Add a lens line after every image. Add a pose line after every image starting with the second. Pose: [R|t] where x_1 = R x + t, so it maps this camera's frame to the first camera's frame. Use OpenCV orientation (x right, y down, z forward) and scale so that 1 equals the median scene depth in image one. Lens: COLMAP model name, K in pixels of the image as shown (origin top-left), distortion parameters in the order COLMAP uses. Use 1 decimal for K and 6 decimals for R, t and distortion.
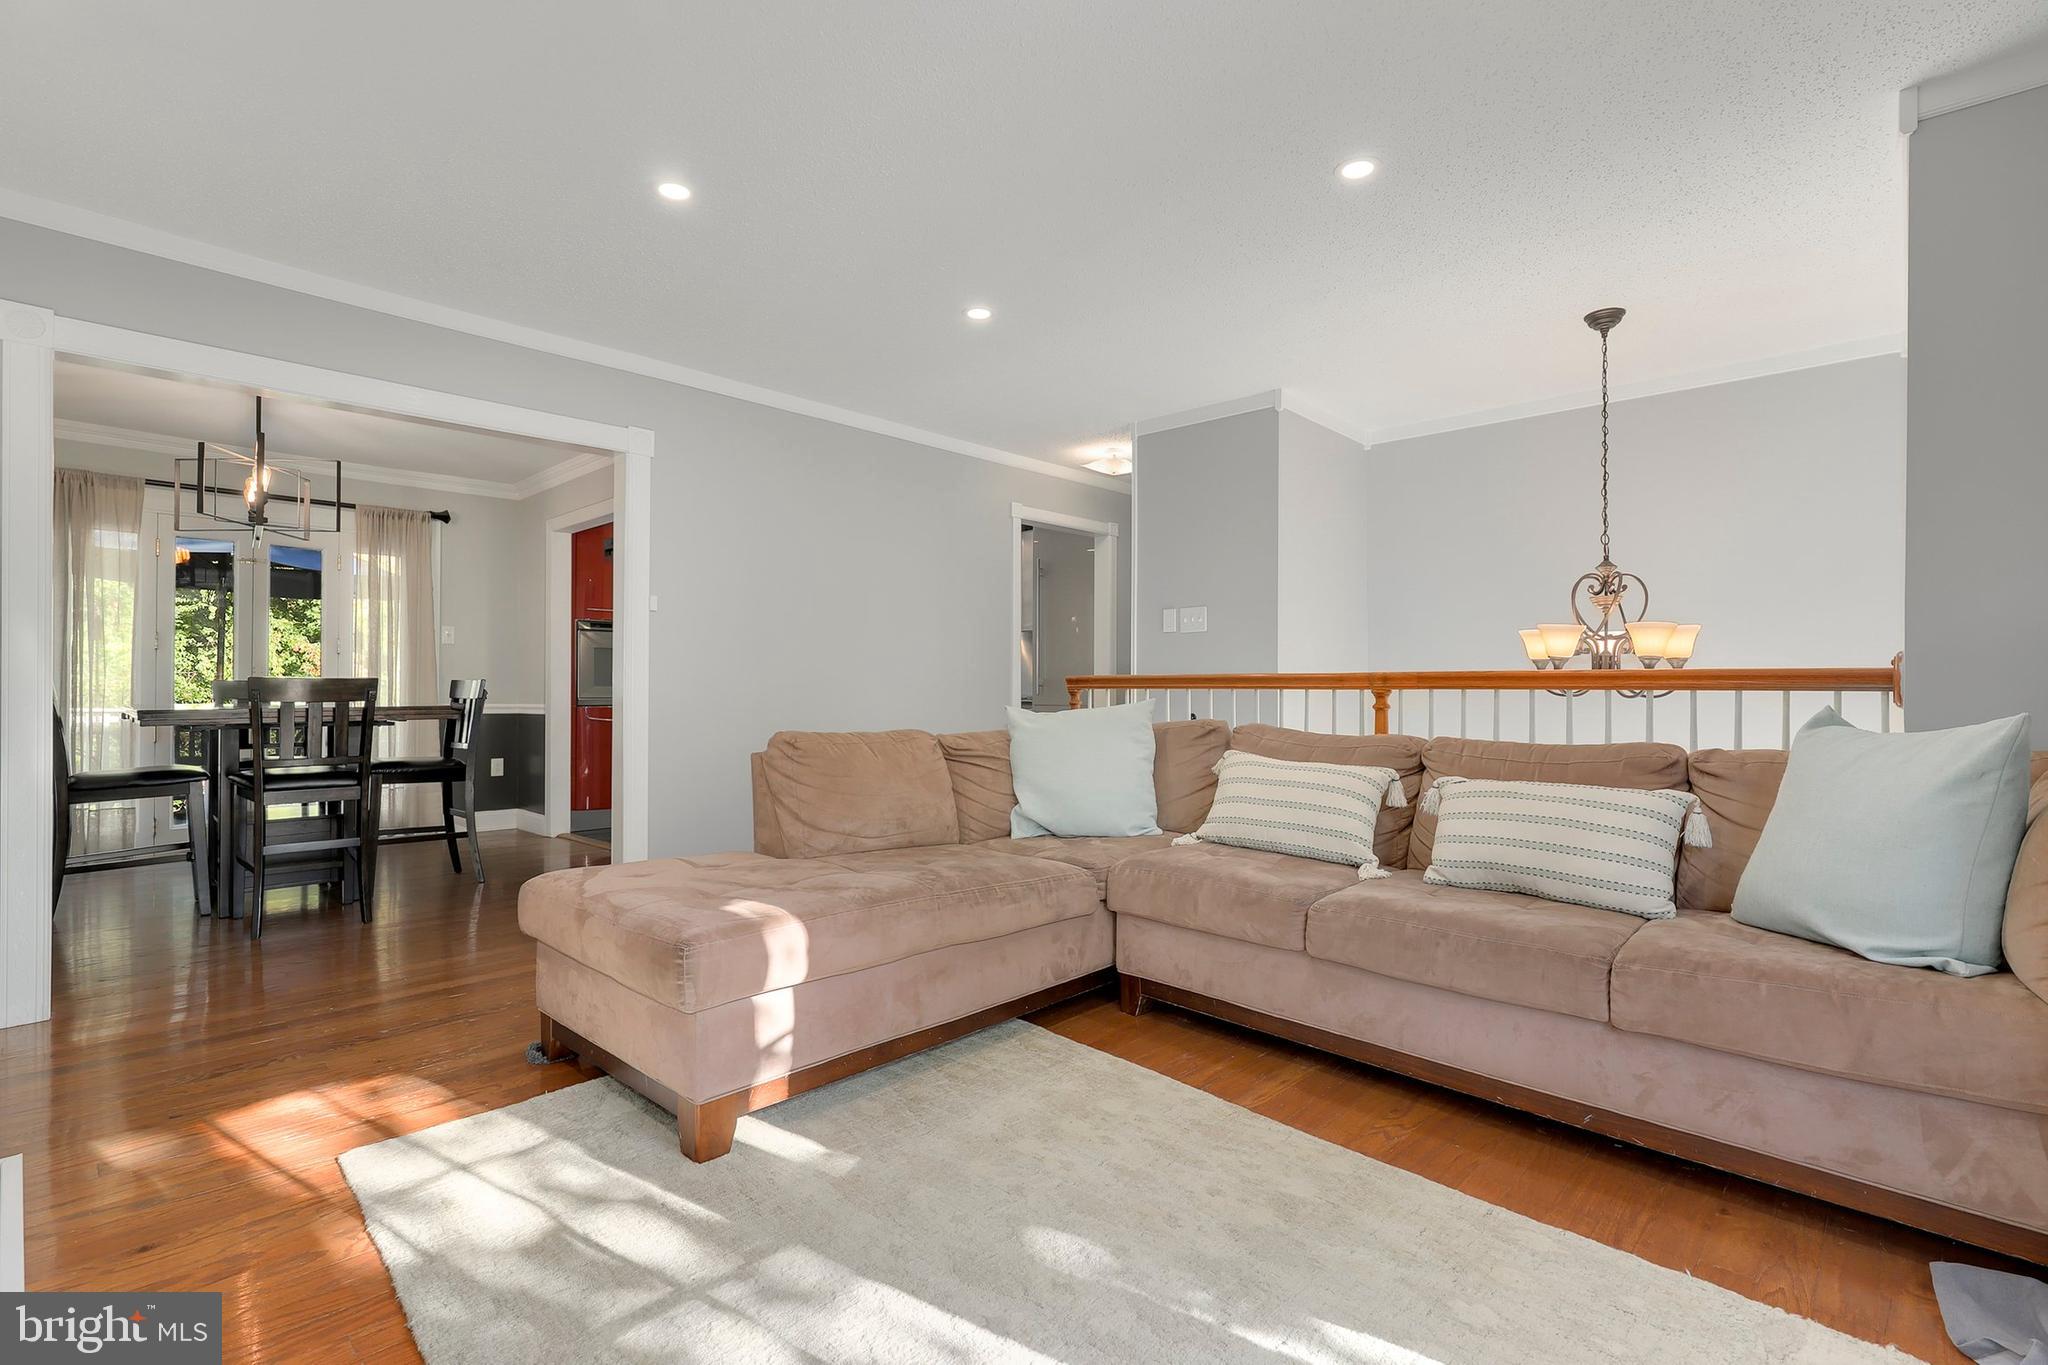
lens RADIAL K [[937.1, 0, 1021.5], [0, 937.1, 691.5], [0, 0, 1]] dist [0.002138, 0.000796]
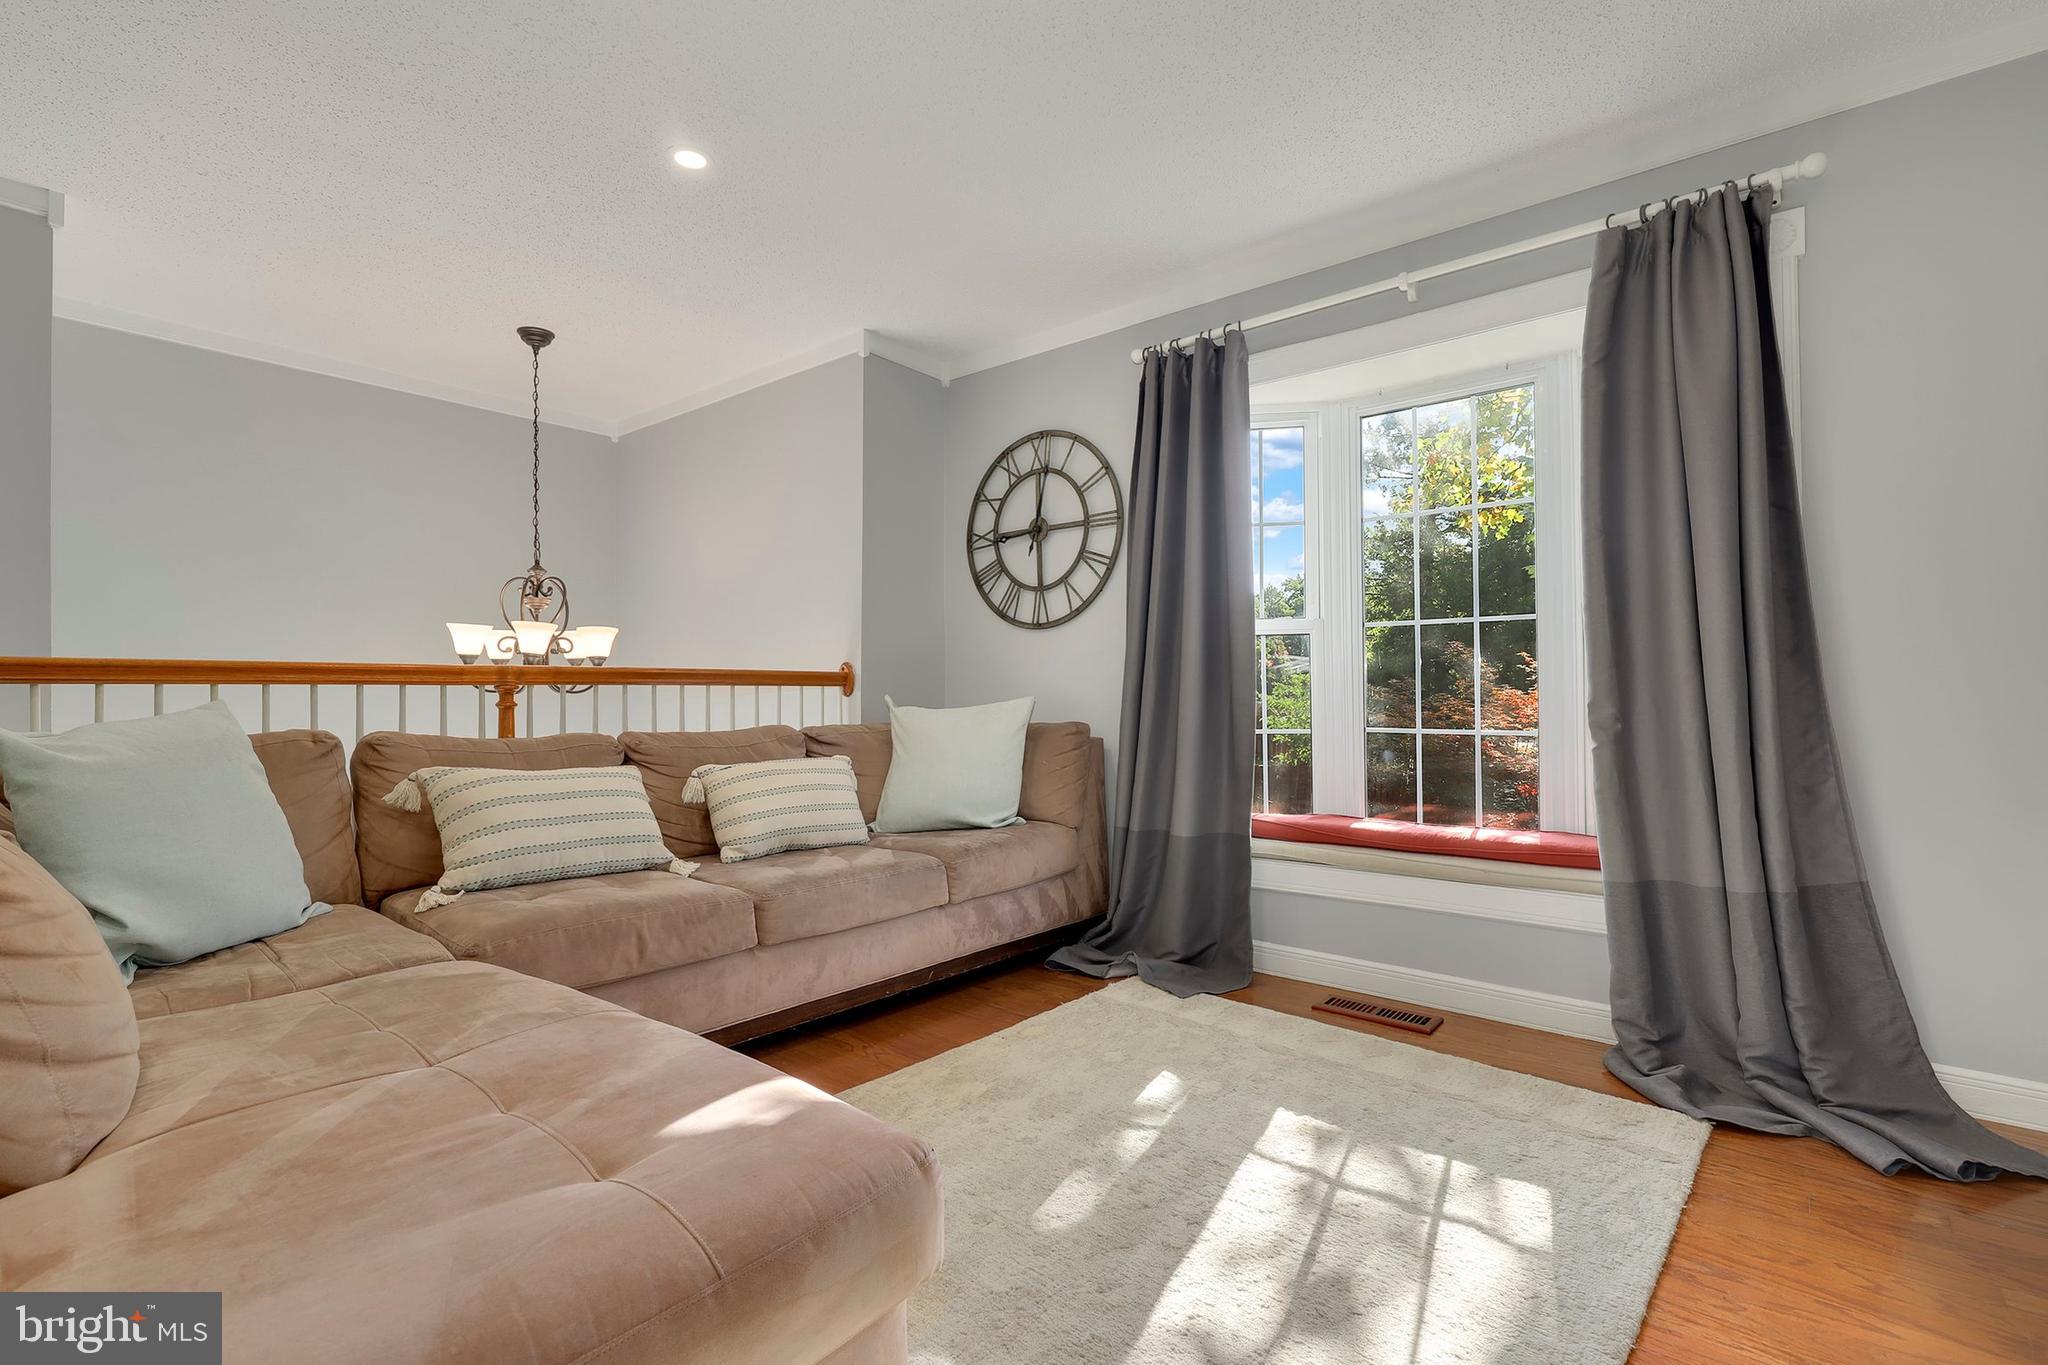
lens RADIAL K [[937.1, 0, 1018.7], [0, 937.1, 687.3], [0, 0, 1]] dist [0.002138, 0.000796]
pose [[-0.069383, -0.003552, 0.997584, -0.560163], [0.000708, 0.999993, 0.003610, -0.003630], [-0.997590, 0.000957, -0.069380, 0.608700]]
